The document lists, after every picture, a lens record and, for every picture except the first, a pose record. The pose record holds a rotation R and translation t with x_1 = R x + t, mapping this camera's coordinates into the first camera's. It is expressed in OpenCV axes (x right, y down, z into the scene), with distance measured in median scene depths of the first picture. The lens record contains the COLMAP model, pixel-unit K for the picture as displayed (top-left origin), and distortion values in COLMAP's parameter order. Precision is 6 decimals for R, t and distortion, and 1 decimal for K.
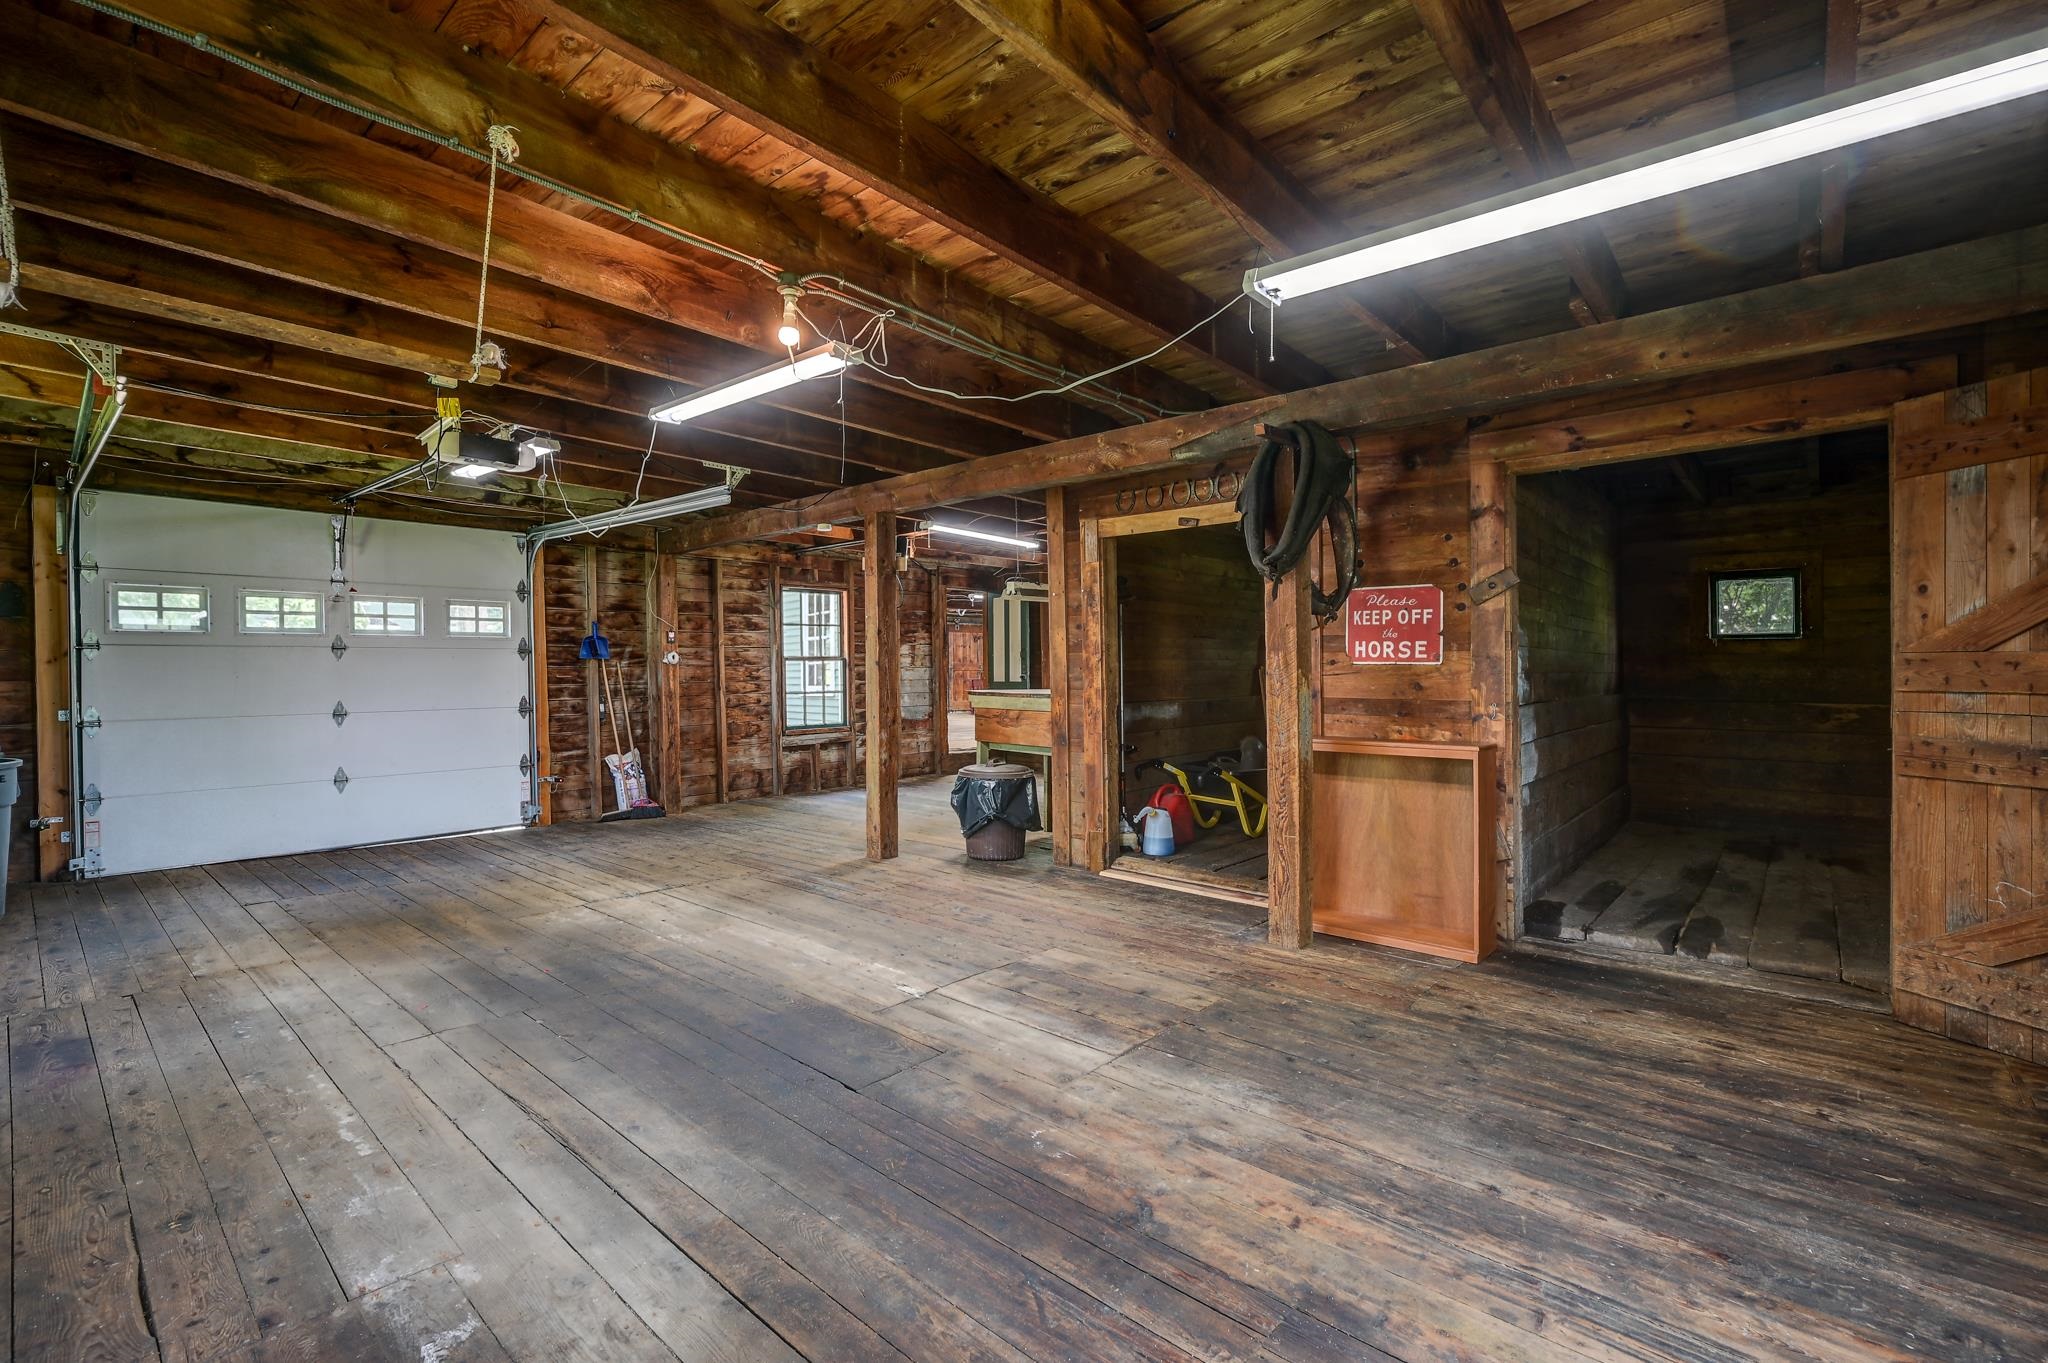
lens RADIAL K [[902.4, 0, 1025.4], [0, 902.4, 682.3], [0, 0, 1]] dist [0.000586, -0.000168]
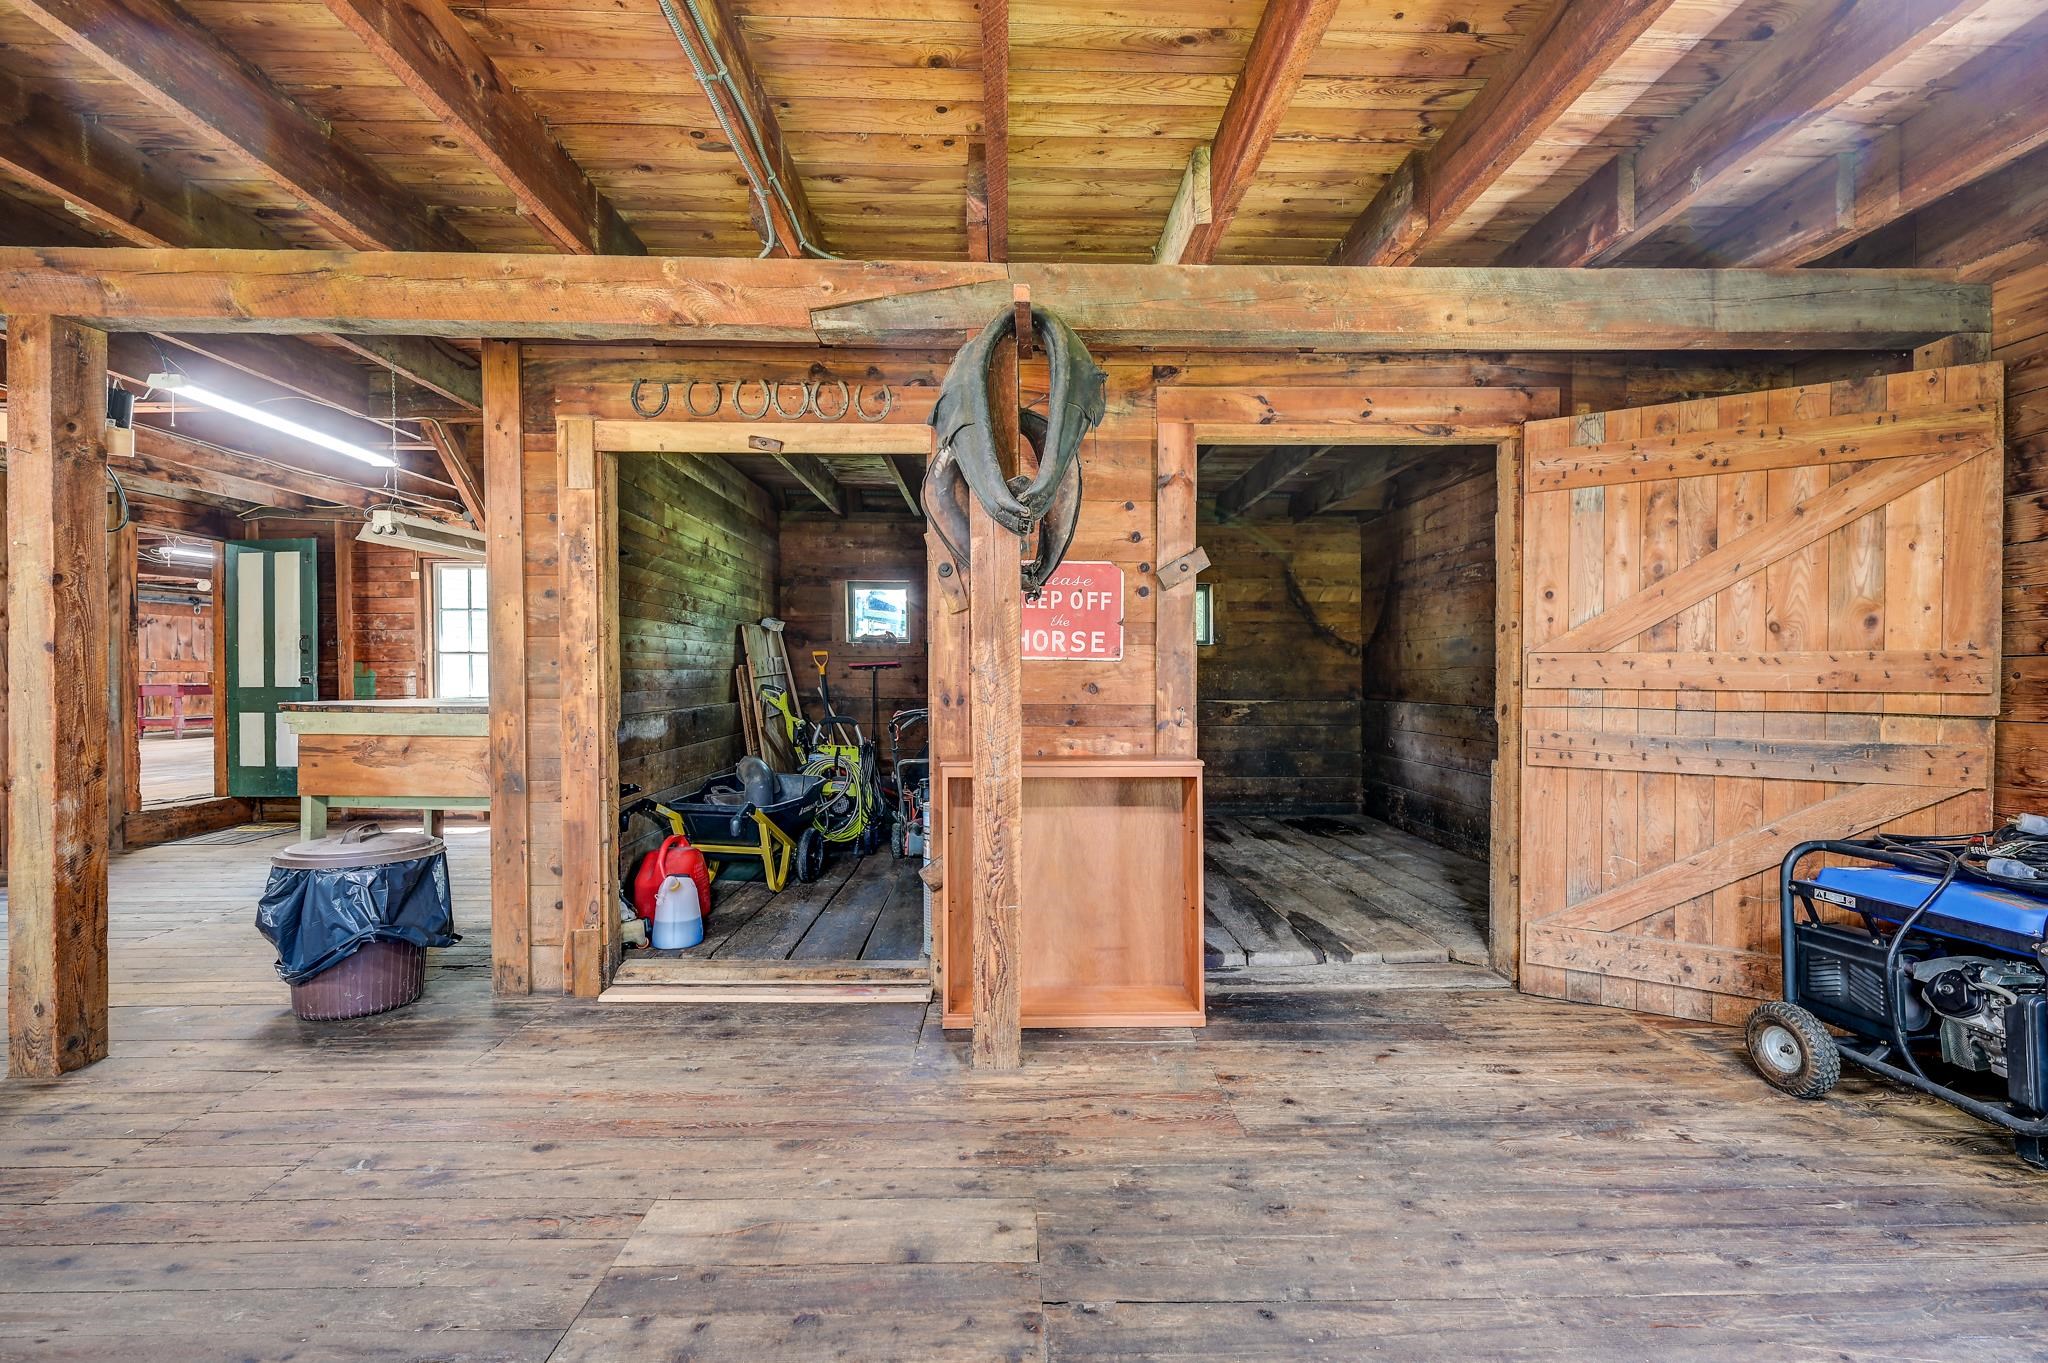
lens RADIAL K [[902.4, 0, 1029.8], [0, 902.4, 676.3], [0, 0, 1]] dist [0.000586, -0.000168]
pose [[0.732727, 0.001330, 0.680521, -0.156636], [0.006156, 0.999944, -0.008583, 0.000934], [-0.680495, 0.010478, 0.732678, 0.461197]]
